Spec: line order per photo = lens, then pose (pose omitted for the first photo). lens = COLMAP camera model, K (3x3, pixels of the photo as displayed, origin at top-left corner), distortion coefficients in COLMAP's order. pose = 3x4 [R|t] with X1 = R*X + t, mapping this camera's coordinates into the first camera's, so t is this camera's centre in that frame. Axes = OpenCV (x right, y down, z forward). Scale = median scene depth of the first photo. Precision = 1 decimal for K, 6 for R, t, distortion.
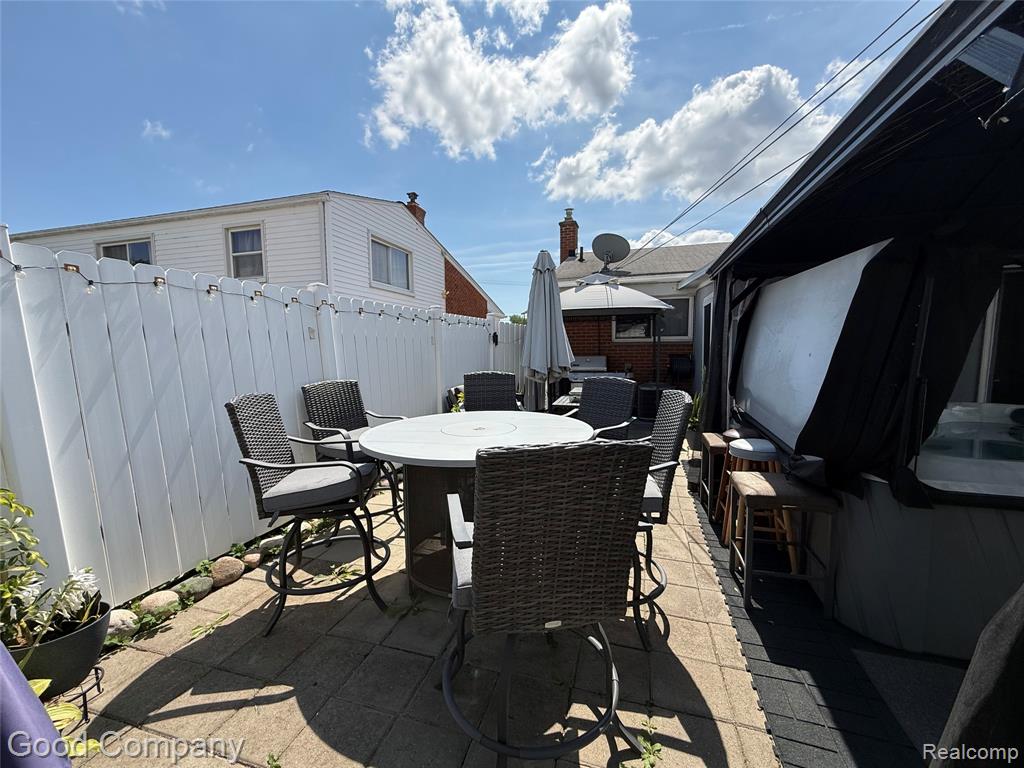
lens RADIAL K [[406.3, 0, 512.4], [0, 406.3, 389.6], [0, 0, 1]] dist [0.000803, 0.000080]
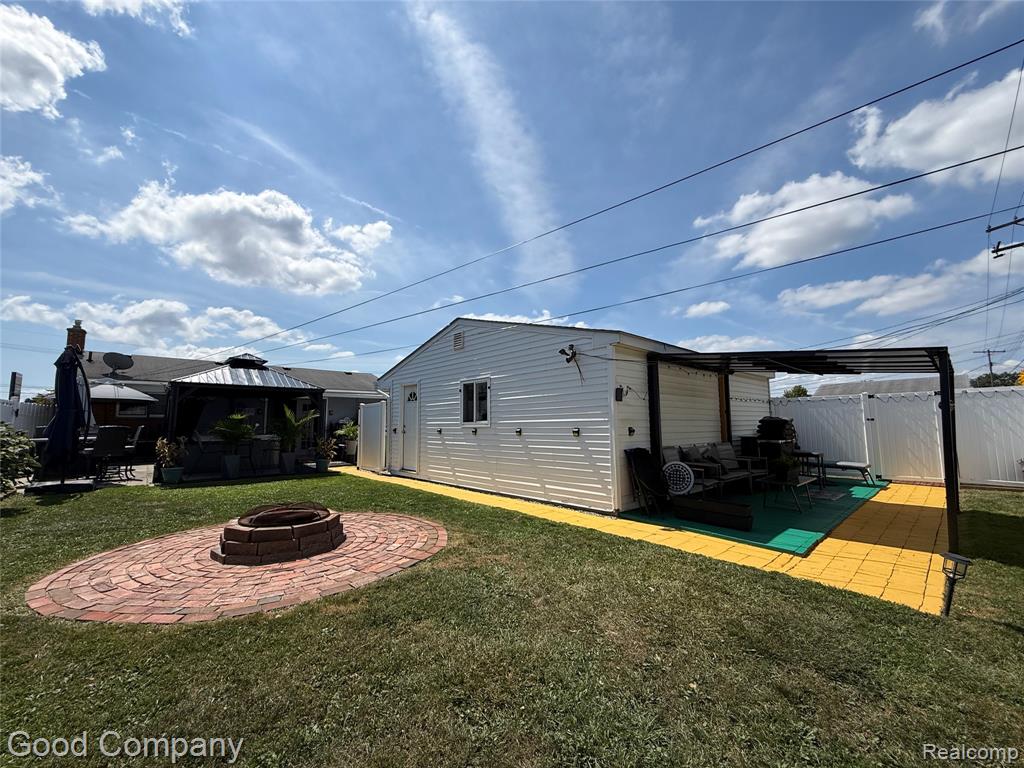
lens RADIAL K [[406.3, 0, 512.3], [0, 406.3, 382.3], [0, 0, 1]] dist [0.000803, 0.000080]
pose [[0.519933, 0.093178, 0.849110, -0.019679], [0.090417, 0.982445, -0.163174, 0.009458], [-0.849409, 0.161613, 0.502381, -0.072202]]
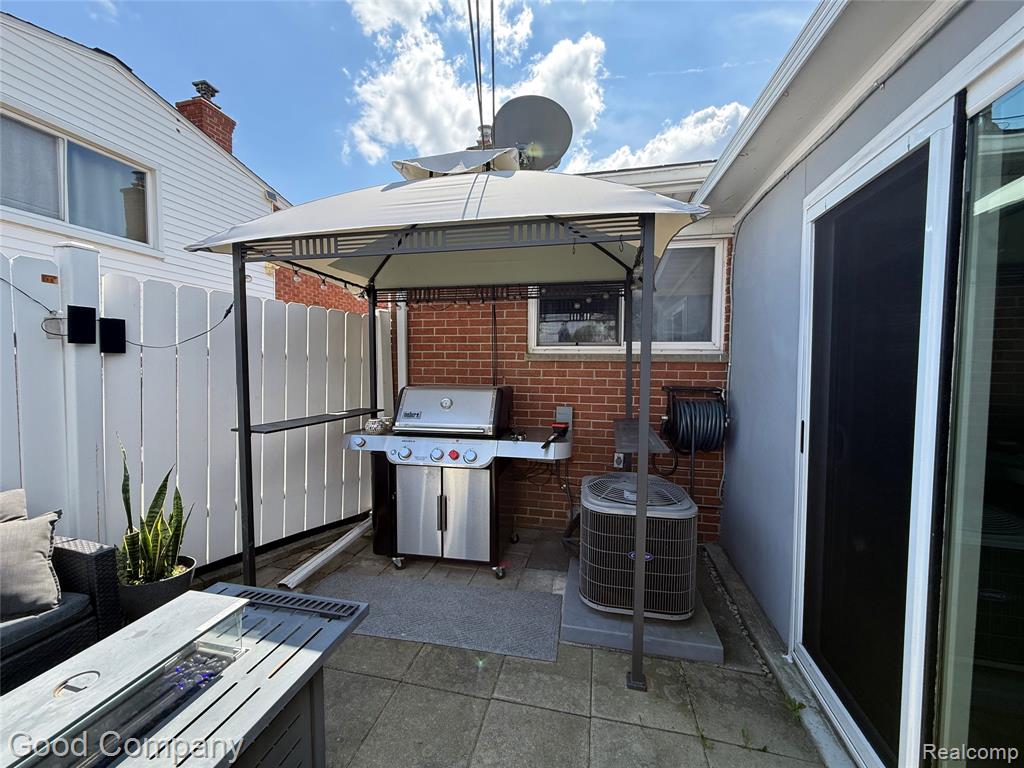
lens RADIAL K [[406.3, 0, 510.8], [0, 406.3, 378.9], [0, 0, 1]] dist [0.000803, 0.000080]
pose [[0.998484, 0.020328, 0.051159, 0.012032], [-0.016509, 0.997122, -0.074000, -0.003531], [-0.052516, 0.073043, 0.995945, 0.035110]]
